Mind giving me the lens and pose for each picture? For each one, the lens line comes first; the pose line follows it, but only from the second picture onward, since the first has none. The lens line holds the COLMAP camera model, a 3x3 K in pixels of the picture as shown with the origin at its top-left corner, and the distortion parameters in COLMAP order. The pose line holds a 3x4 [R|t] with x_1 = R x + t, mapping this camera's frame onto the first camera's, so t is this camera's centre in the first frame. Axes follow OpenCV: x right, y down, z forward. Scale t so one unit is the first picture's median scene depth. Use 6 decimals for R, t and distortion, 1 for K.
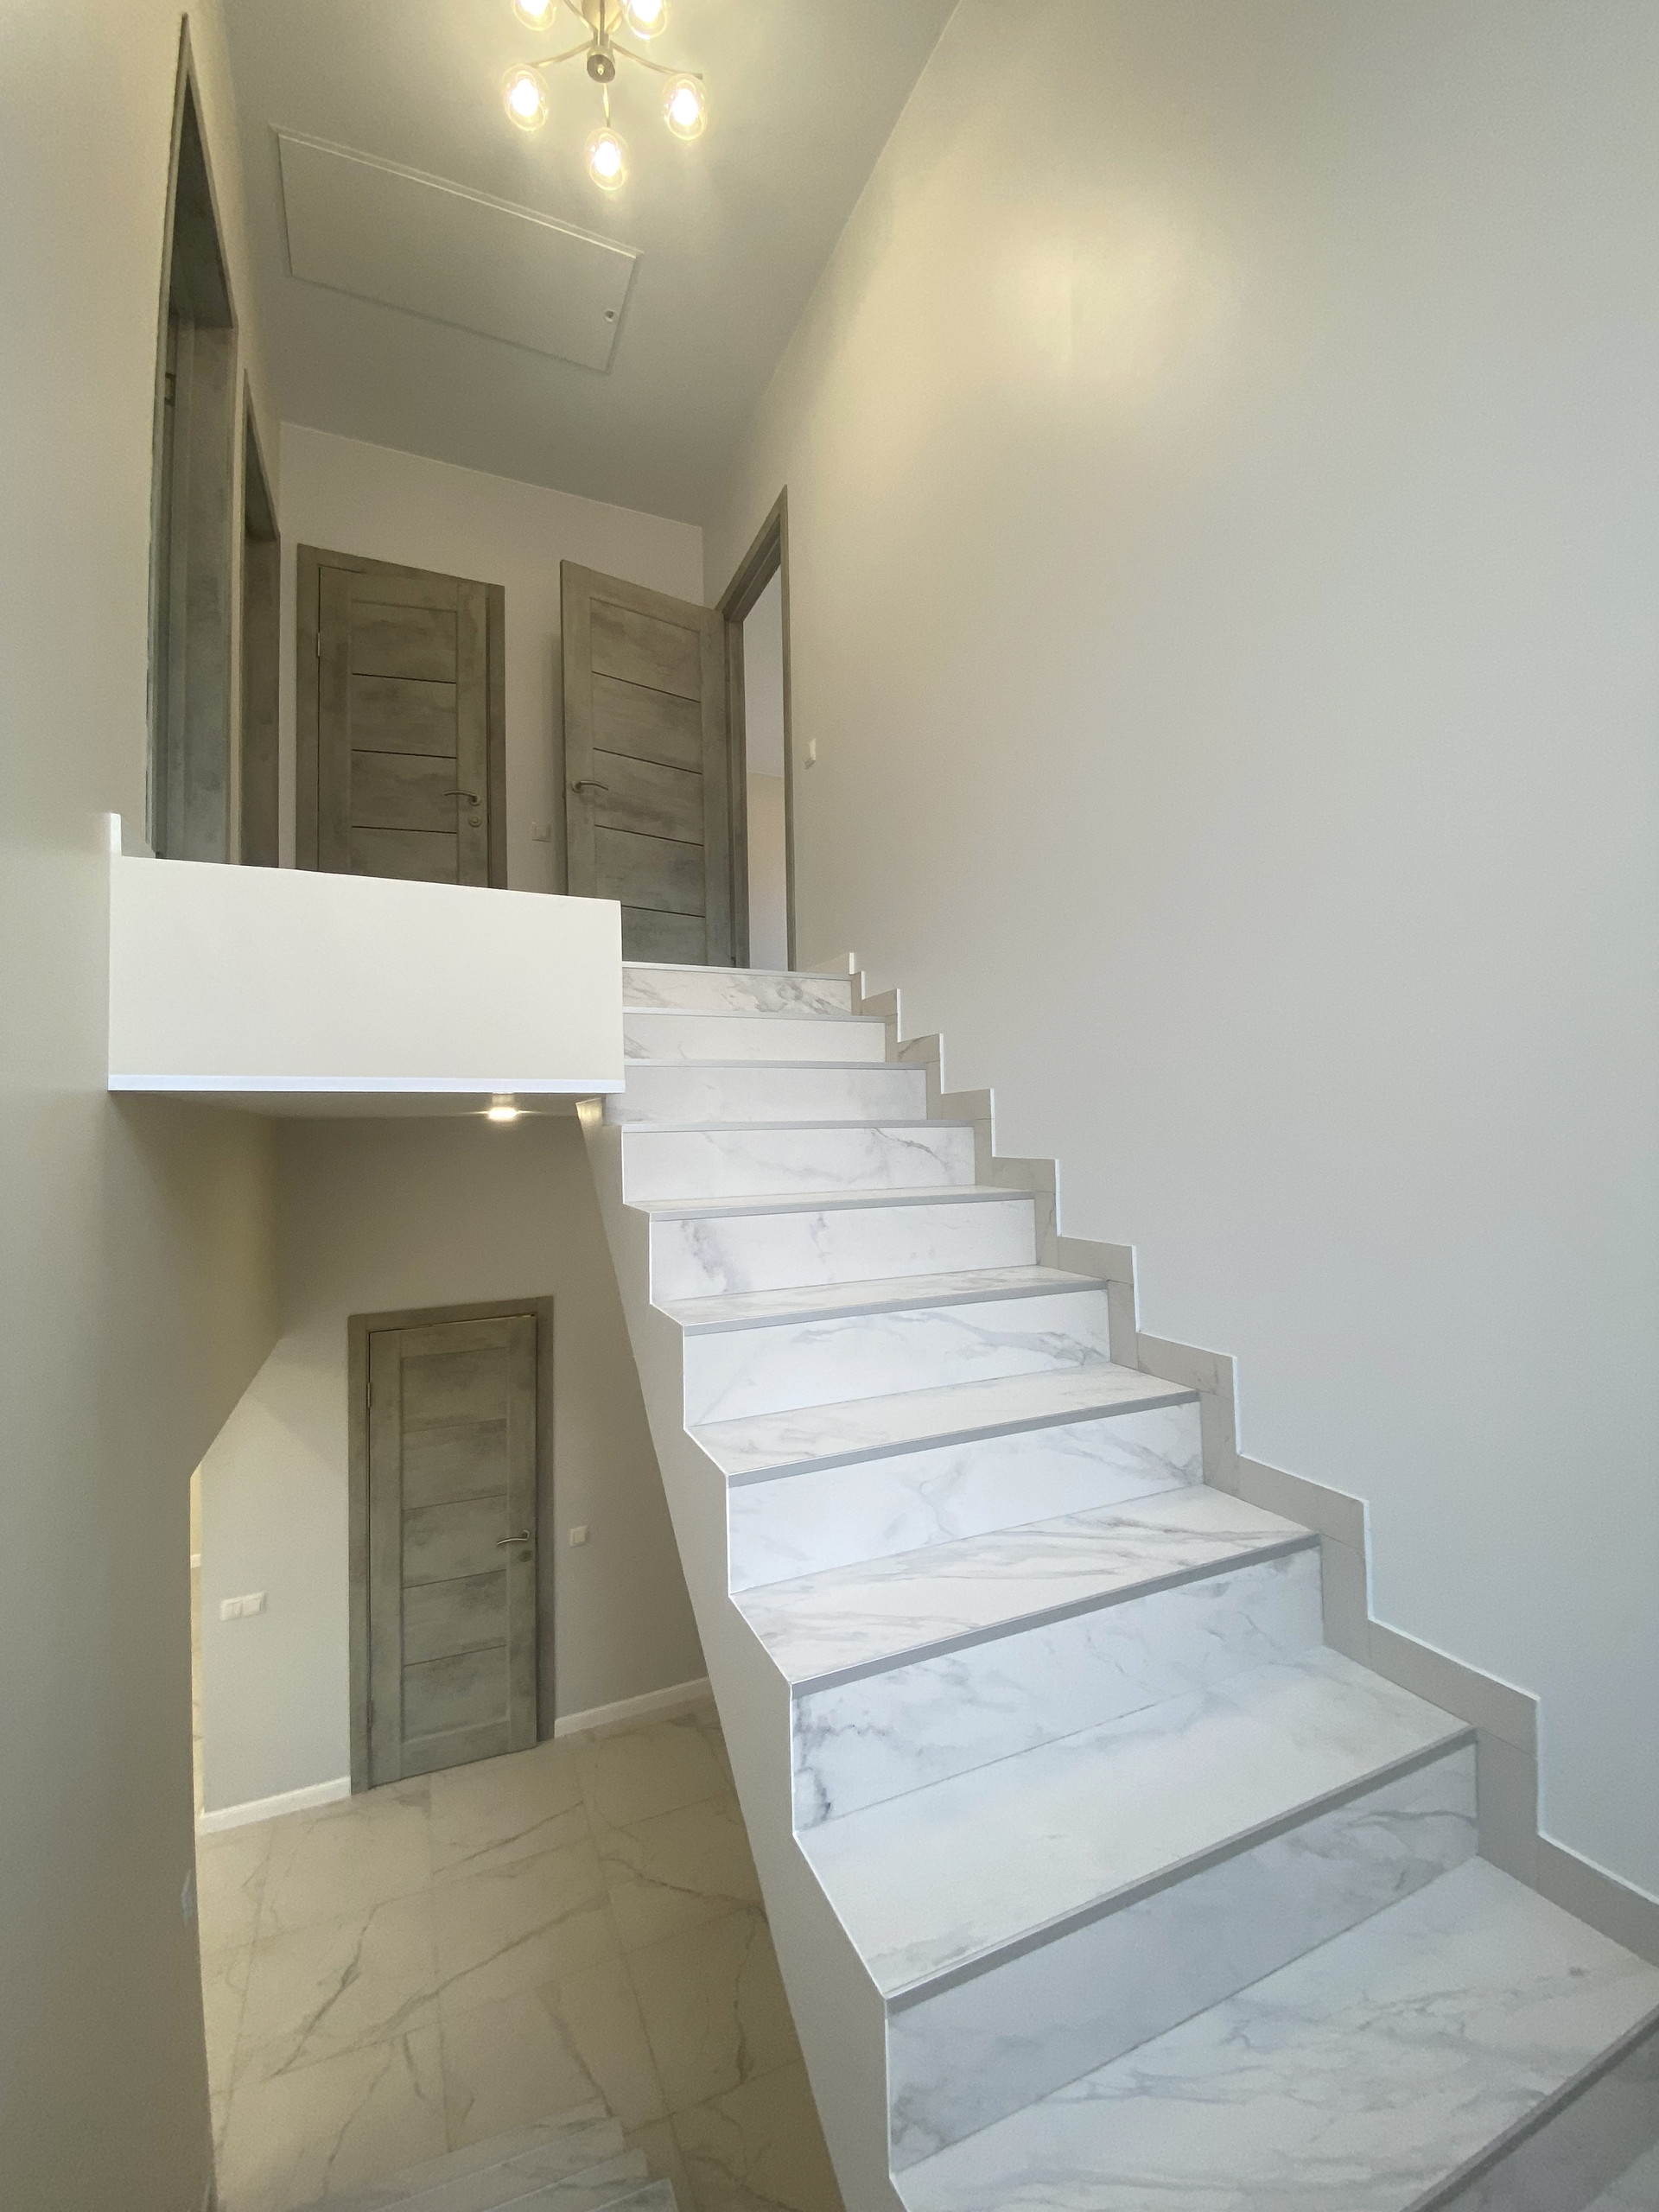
lens RADIAL K [[902.9, 0, 826.4], [0, 902.9, 1107.2], [0, 0, 1]] dist [0.020320, -0.020519]
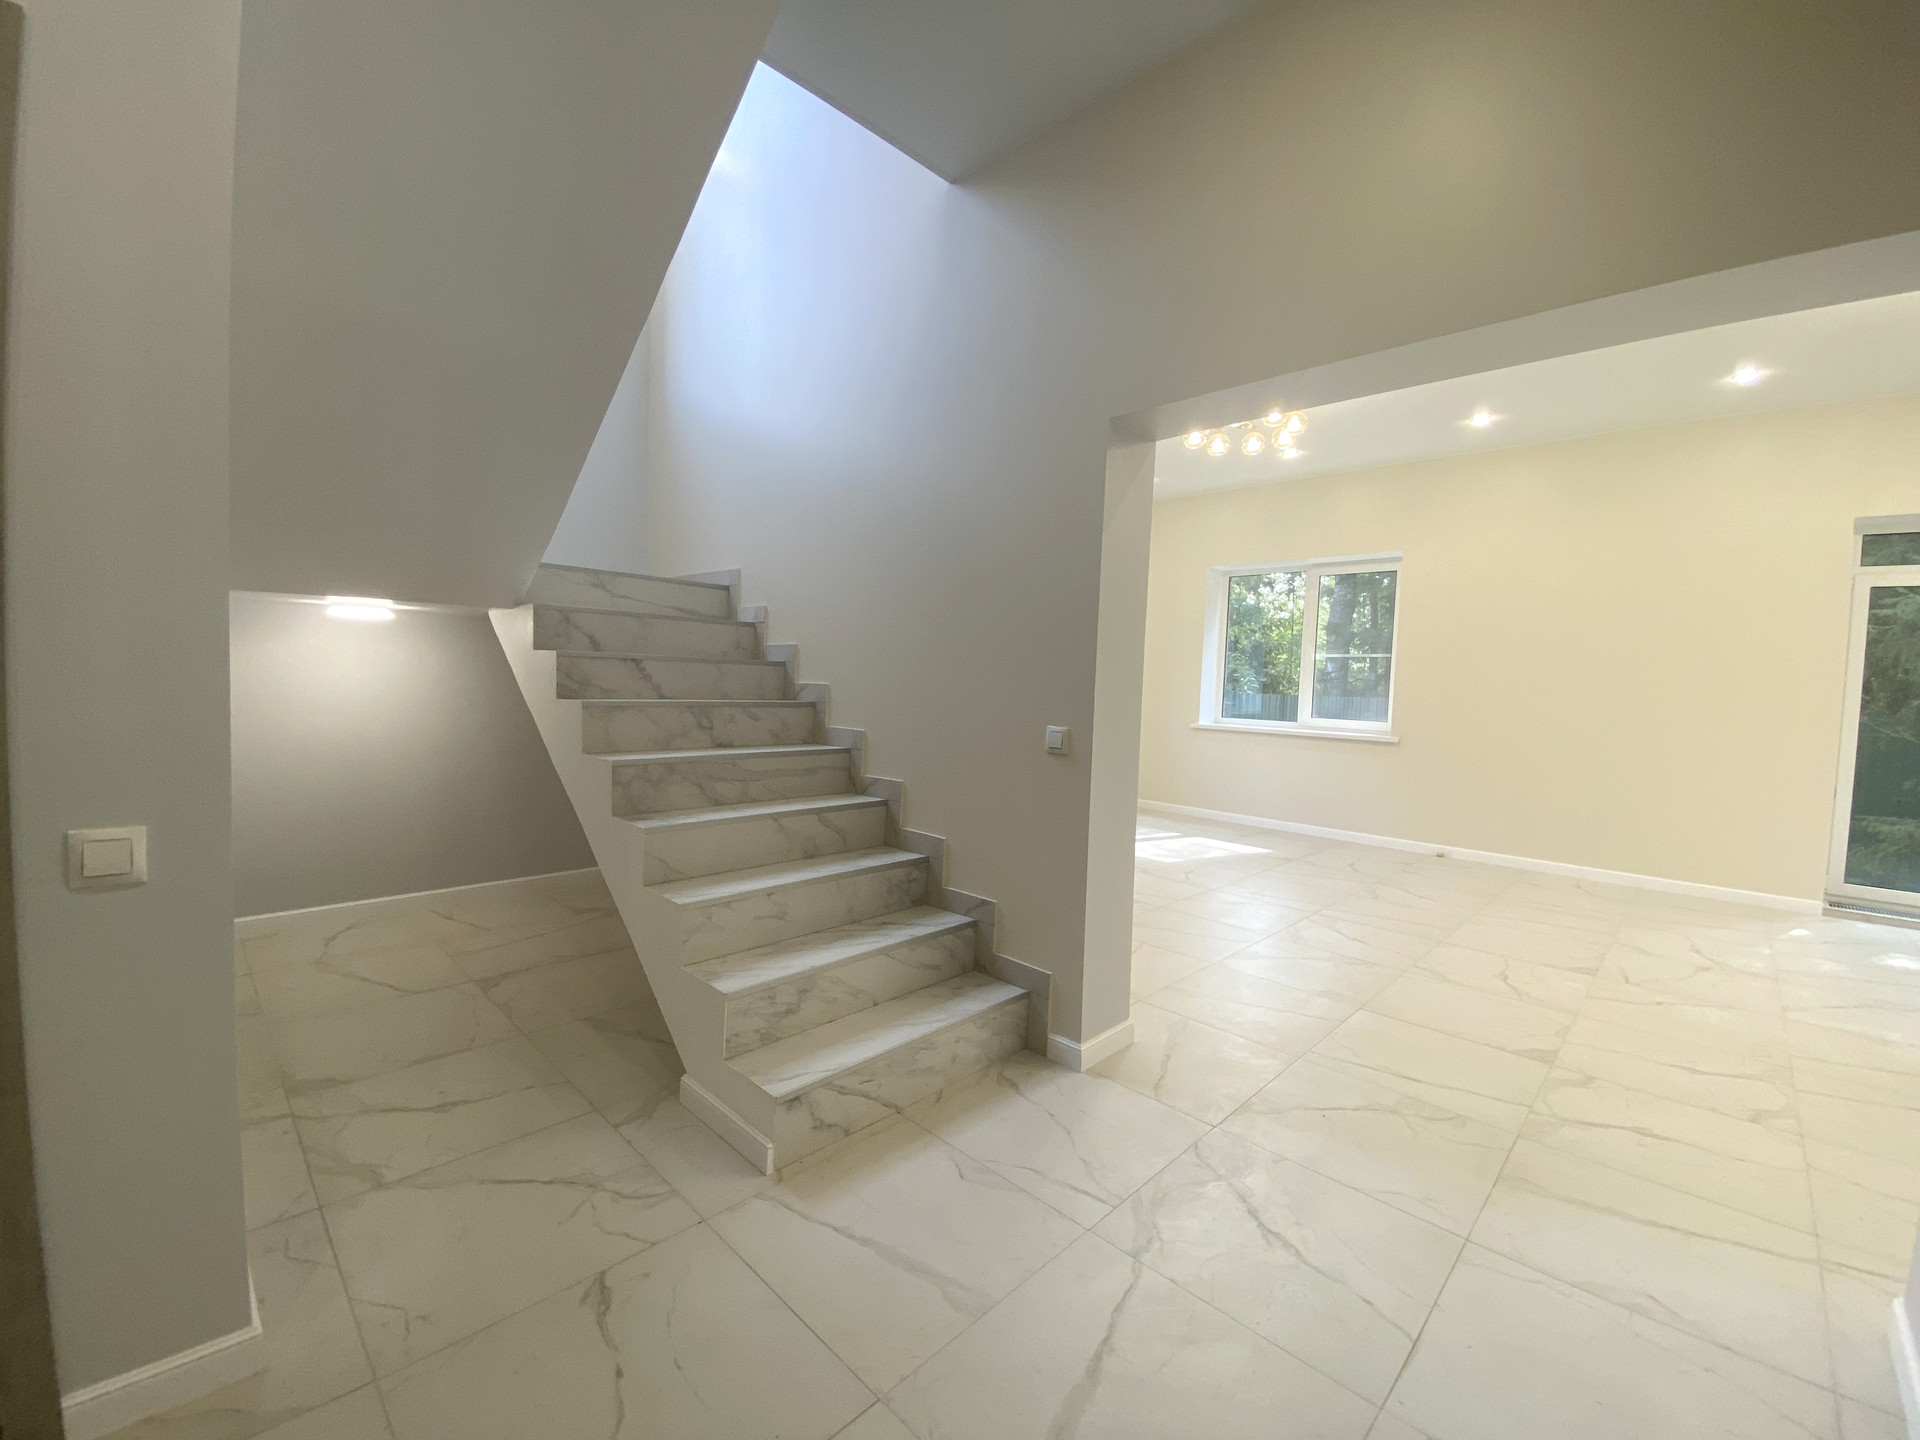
lens RADIAL K [[775.7, 0, 960.0], [0, 775.7, 720.0], [0, 0, 1]] dist [0.044609, -0.042467]
pose [[-0.932775, 0.006196, -0.360406, -0.092845], [-0.005516, 0.999490, 0.031460, 0.451601], [0.360417, 0.031333, -0.932265, 1.113923]]
